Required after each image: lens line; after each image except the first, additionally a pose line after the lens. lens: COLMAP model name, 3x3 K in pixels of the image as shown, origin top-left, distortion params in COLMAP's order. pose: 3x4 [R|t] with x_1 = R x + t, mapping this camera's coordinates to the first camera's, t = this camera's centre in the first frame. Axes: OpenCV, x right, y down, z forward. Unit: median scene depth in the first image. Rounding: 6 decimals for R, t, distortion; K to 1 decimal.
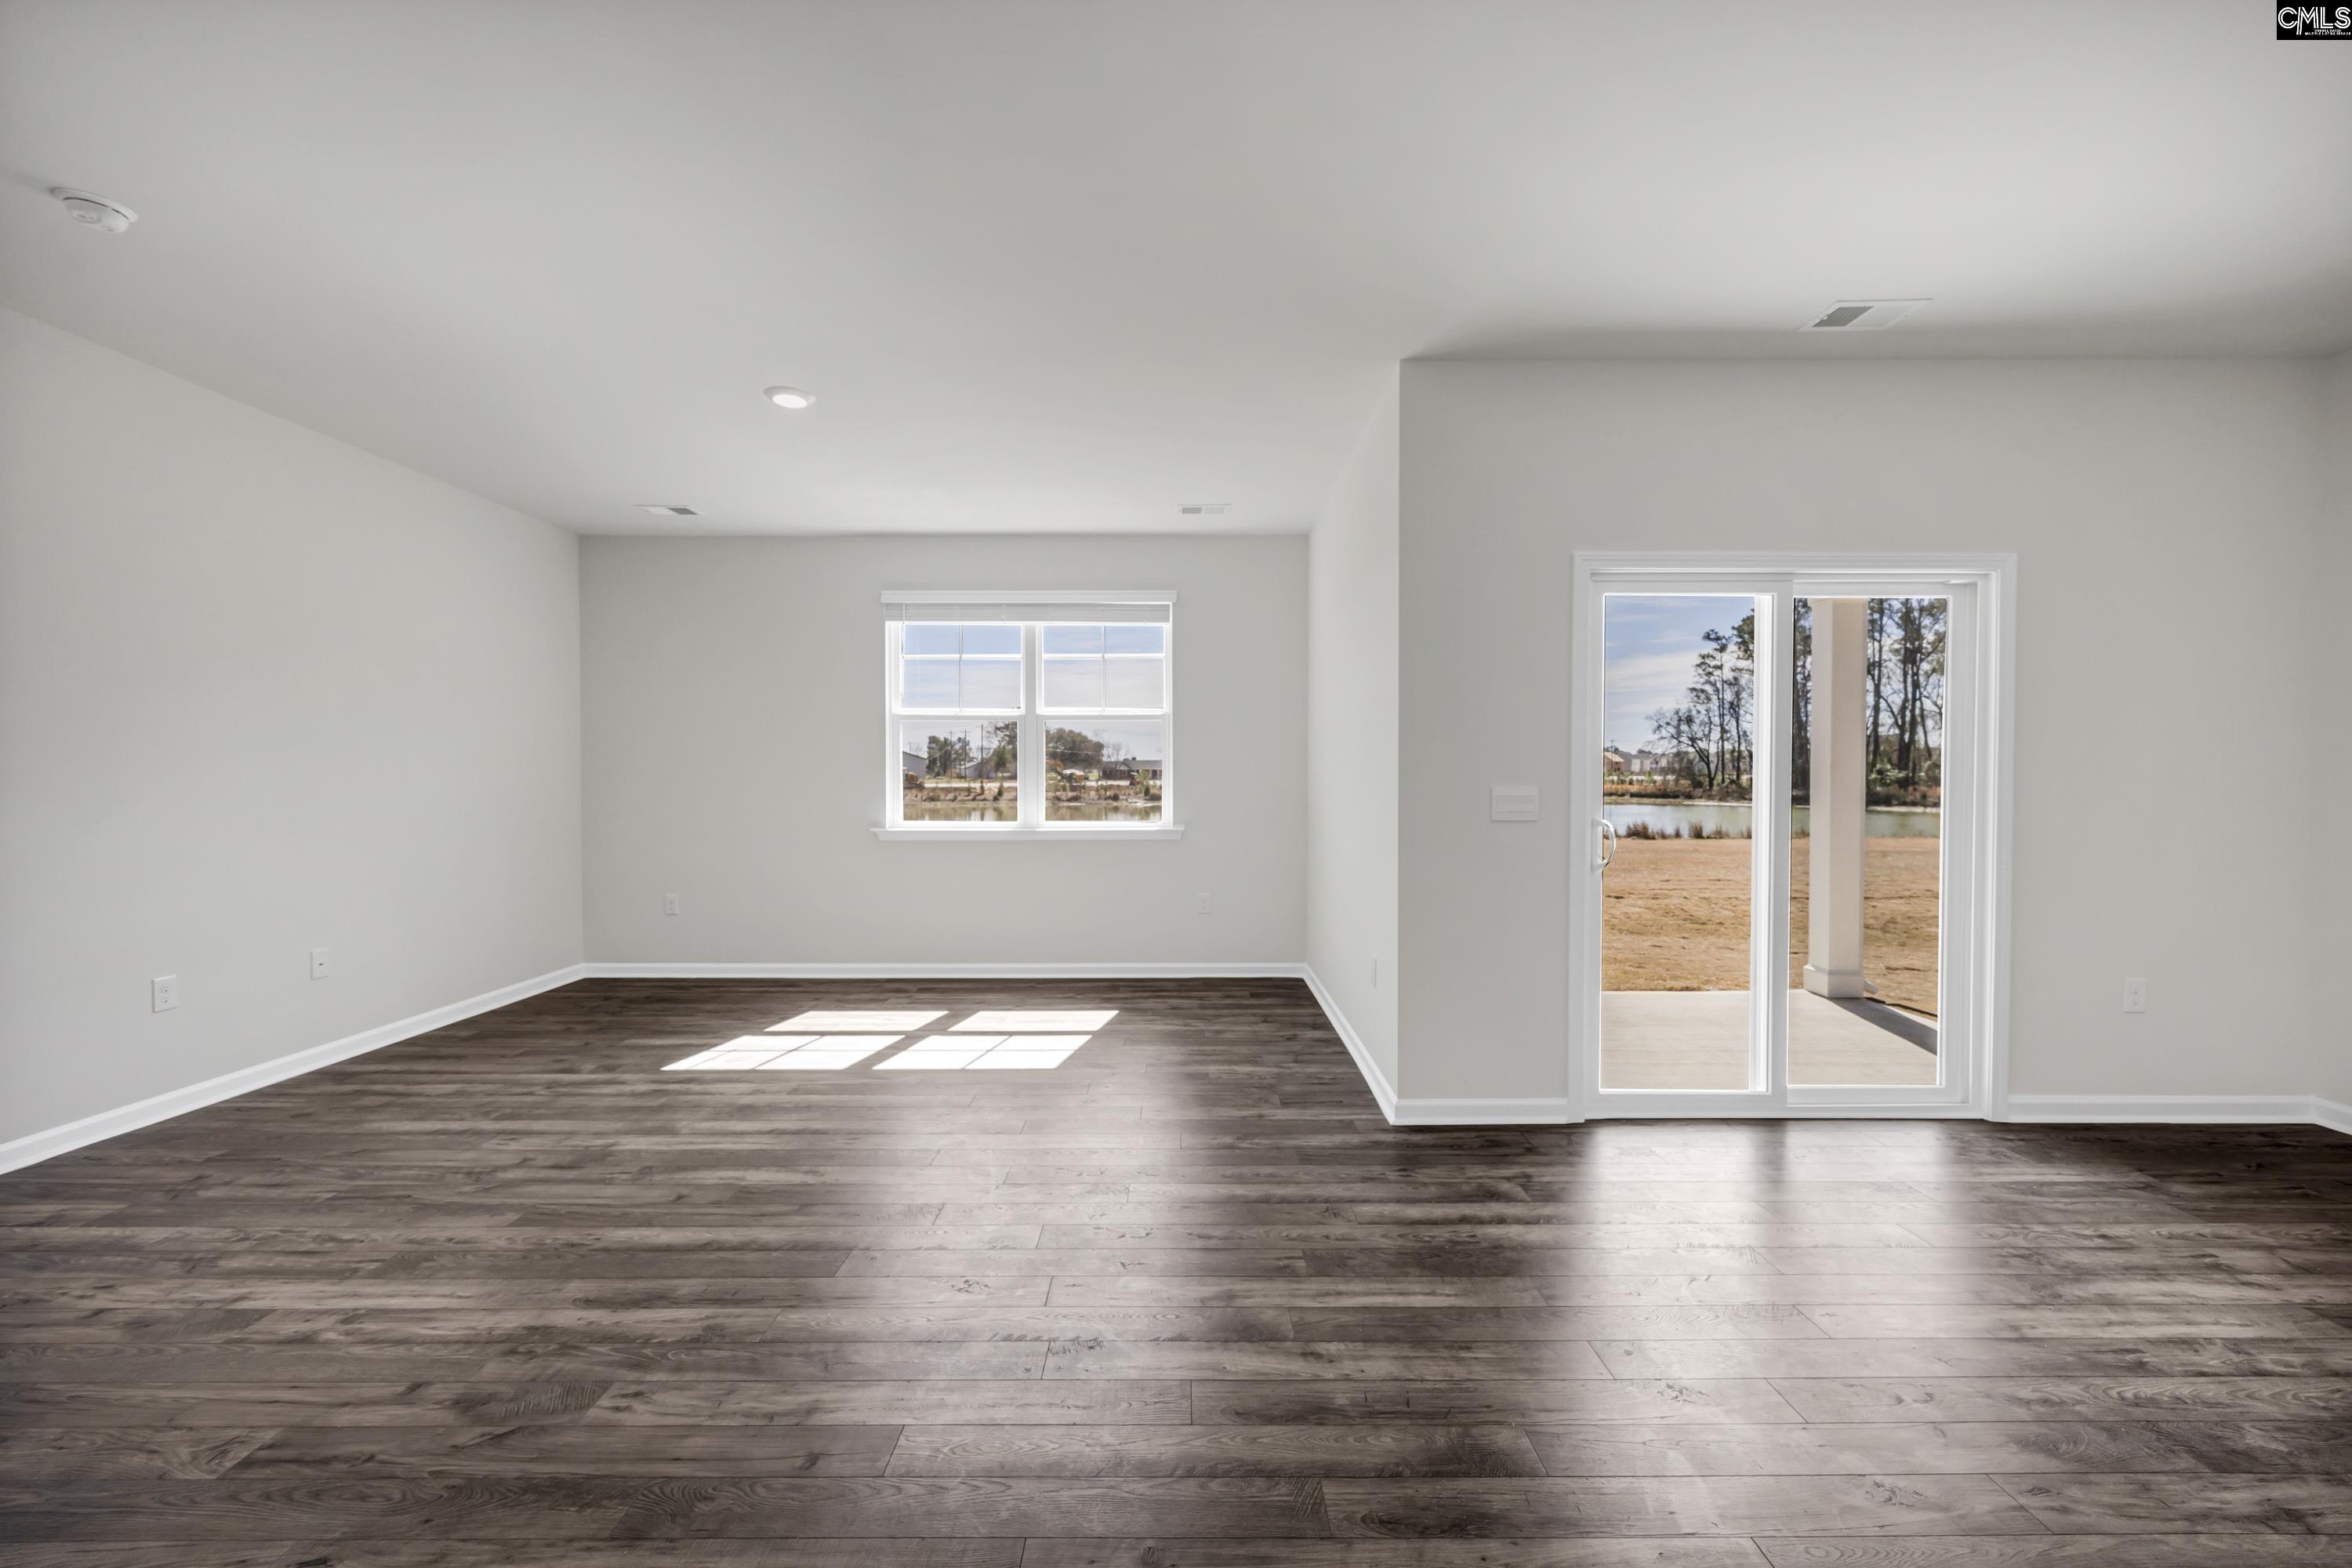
lens RADIAL K [[926.7, 0, 1186.3], [0, 926.7, 785.5], [0, 0, 1]] dist [0.000120, -0.000041]
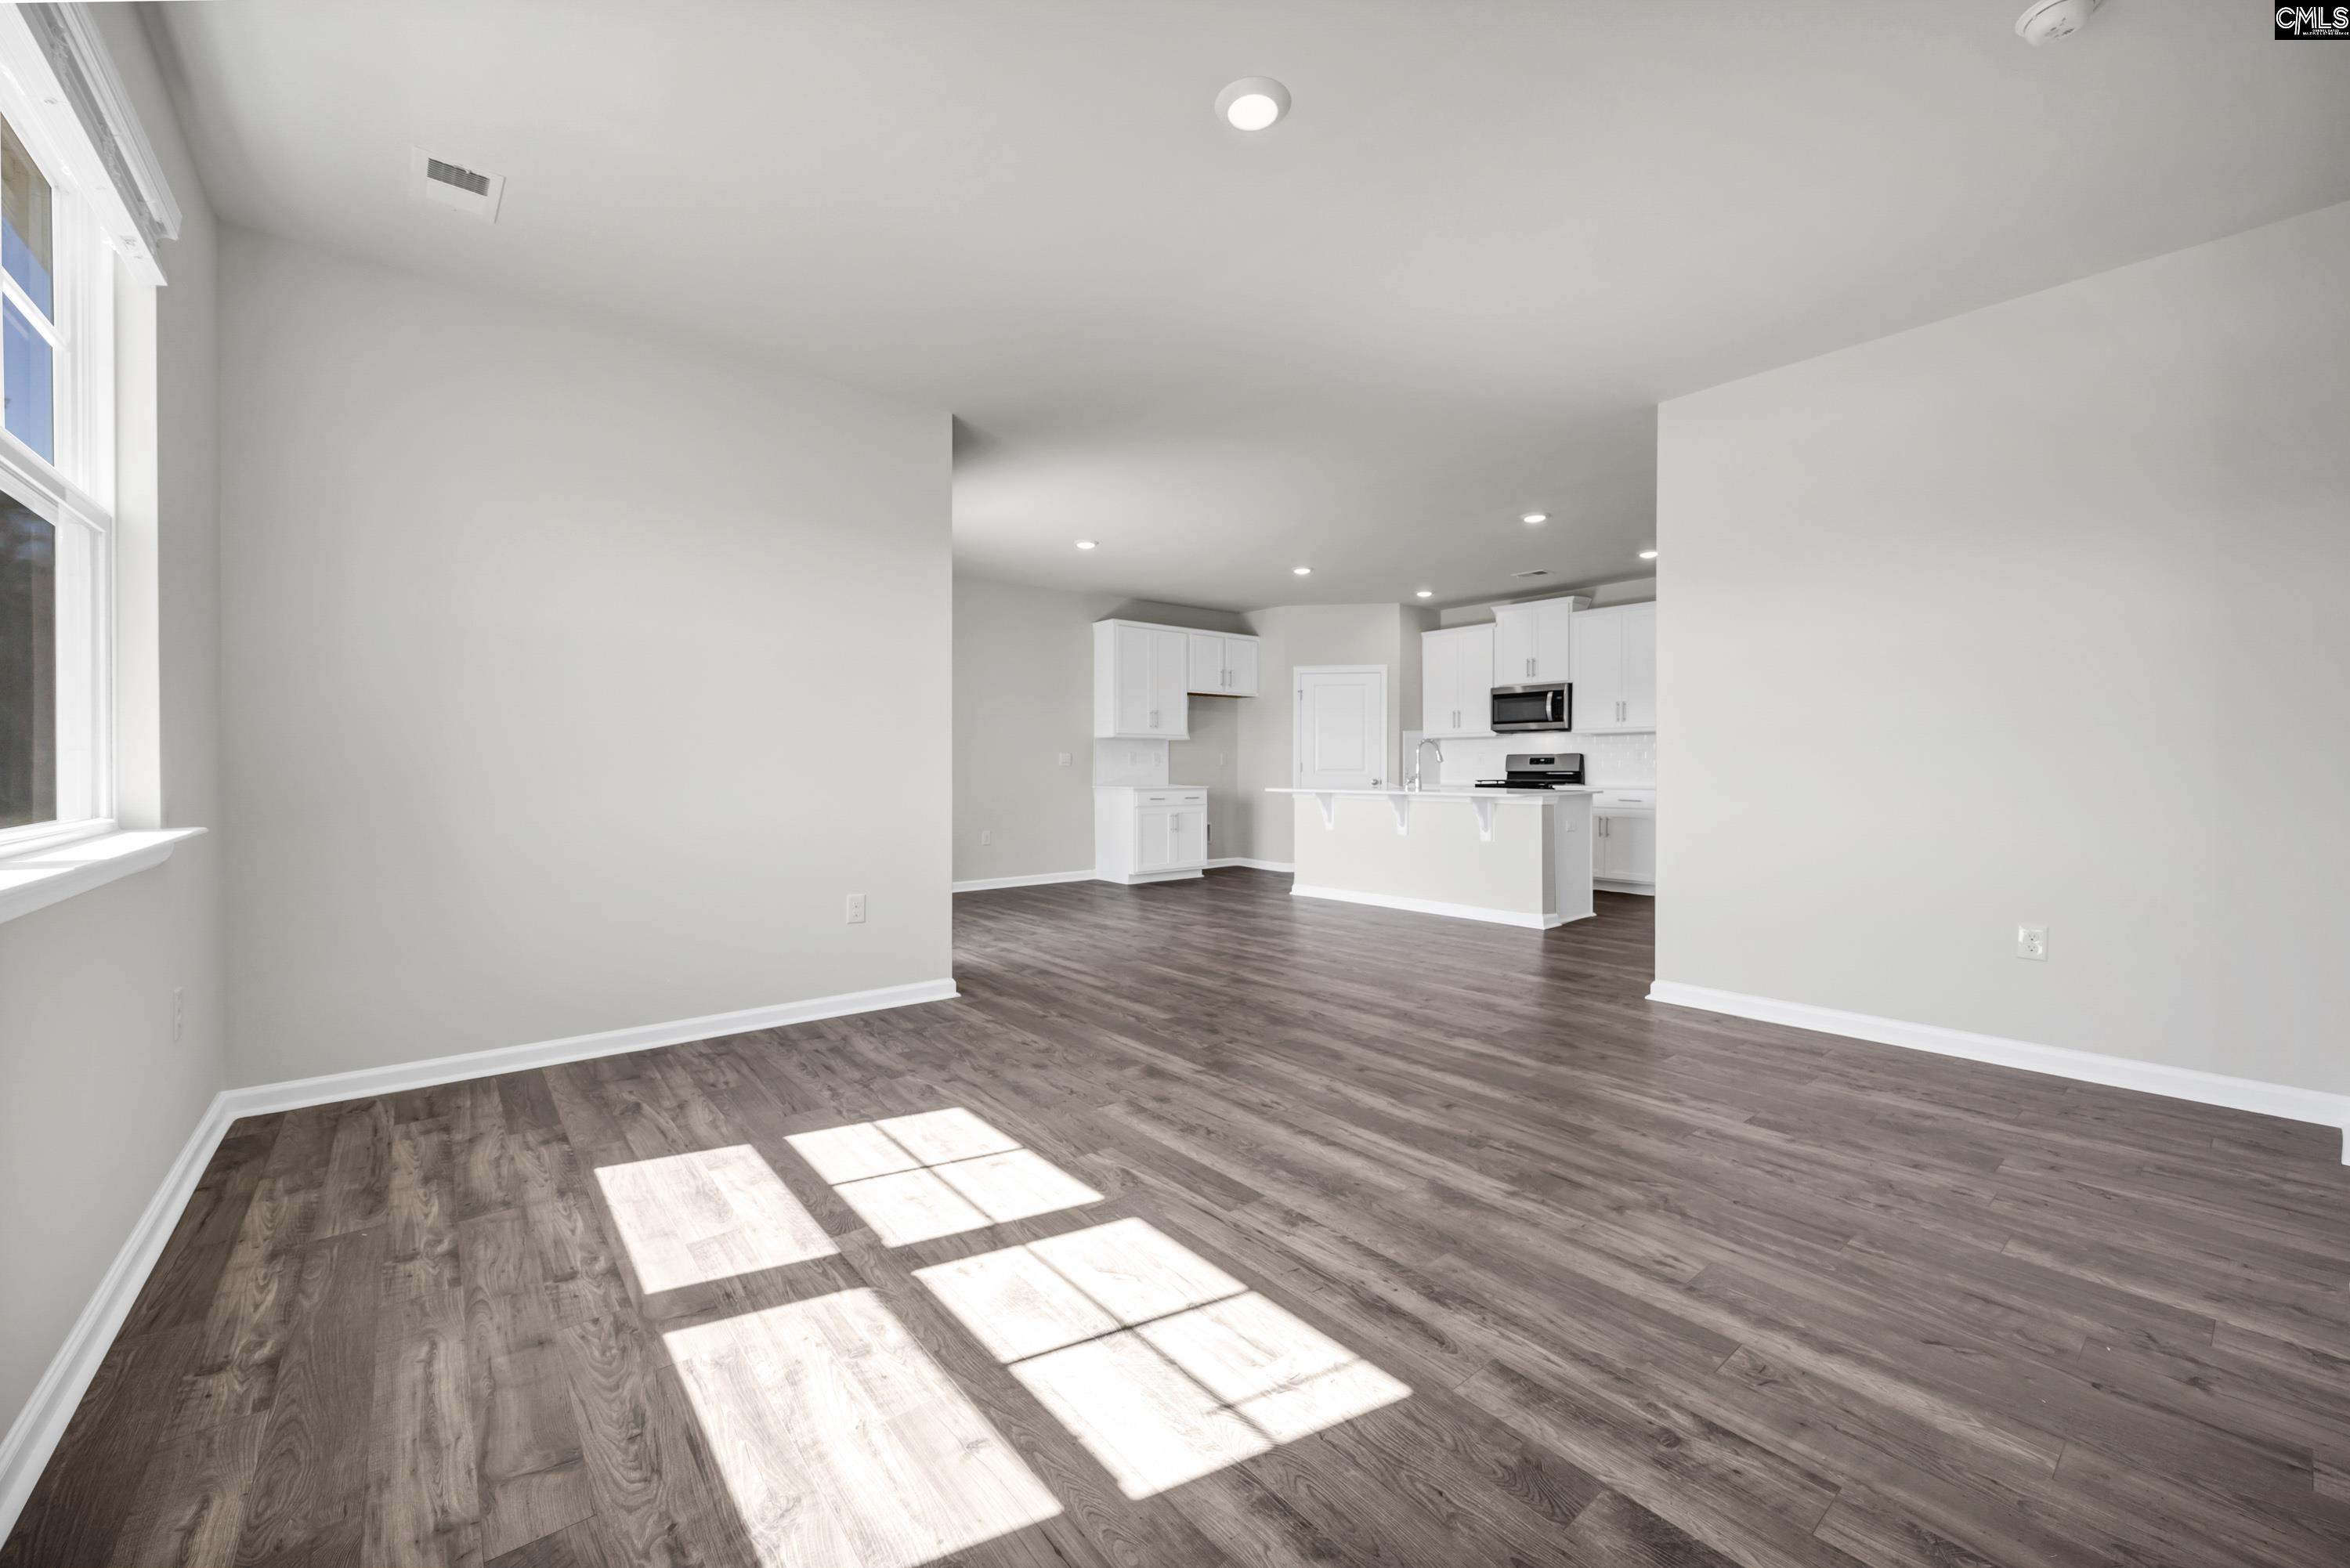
lens RADIAL K [[892.6, 0, 1175.0], [0, 892.6, 784.0], [0, 0, 1]] dist [-0.000871, -0.000017]
pose [[-0.631657, -0.010220, 0.775181, -1.202362], [0.011640, 0.999675, 0.022665, 0.053439], [-0.775161, 0.023339, -0.631333, 1.986780]]
